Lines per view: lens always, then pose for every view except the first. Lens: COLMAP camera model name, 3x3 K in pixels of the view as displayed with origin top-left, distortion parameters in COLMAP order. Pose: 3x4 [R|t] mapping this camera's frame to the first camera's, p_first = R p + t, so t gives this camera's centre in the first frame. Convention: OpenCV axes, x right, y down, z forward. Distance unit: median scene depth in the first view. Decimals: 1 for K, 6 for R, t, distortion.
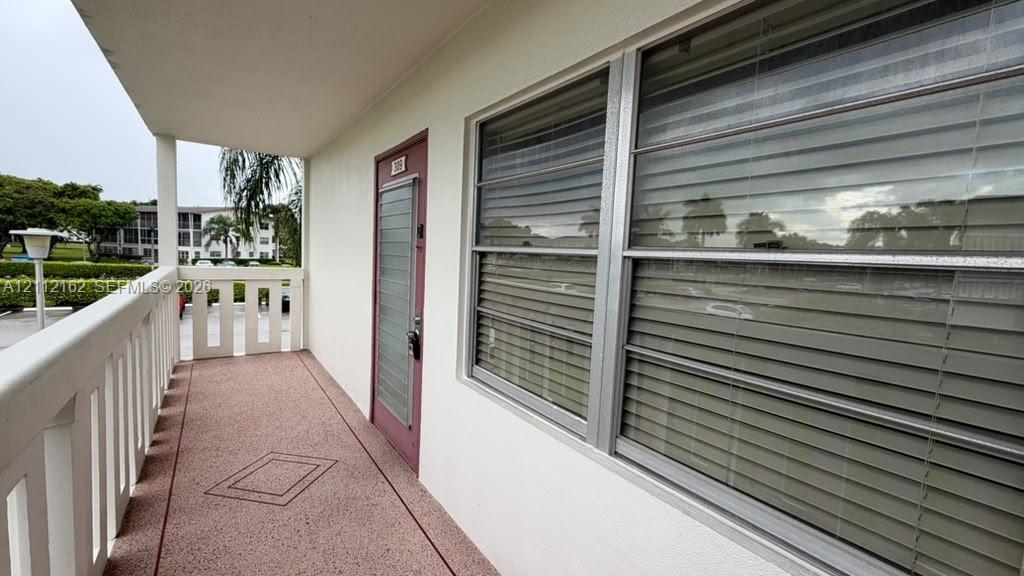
lens RADIAL K [[413.8, 0, 515.0], [0, 413.8, 290.1], [0, 0, 1]] dist [0.004024, 0.000103]
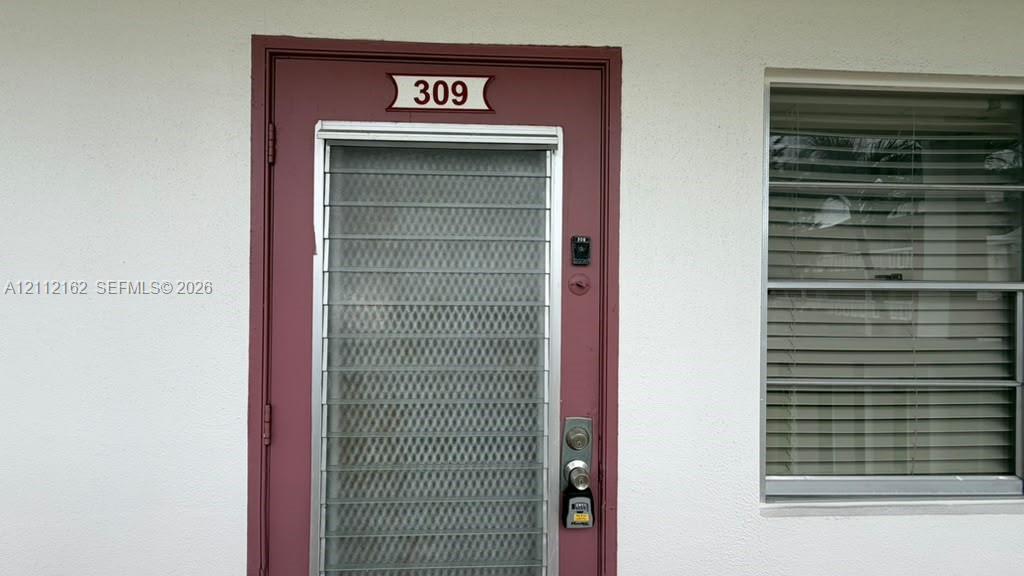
lens RADIAL K [[348.7, 0, 512.1], [0, 348.7, 293.9], [0, 0, 1]] dist [-0.002327, -0.000050]
pose [[0.559847, -0.044057, 0.827424, -0.831370], [0.087476, 0.996148, -0.006146, -0.132766], [-0.823965, 0.075821, 0.561545, 1.153548]]
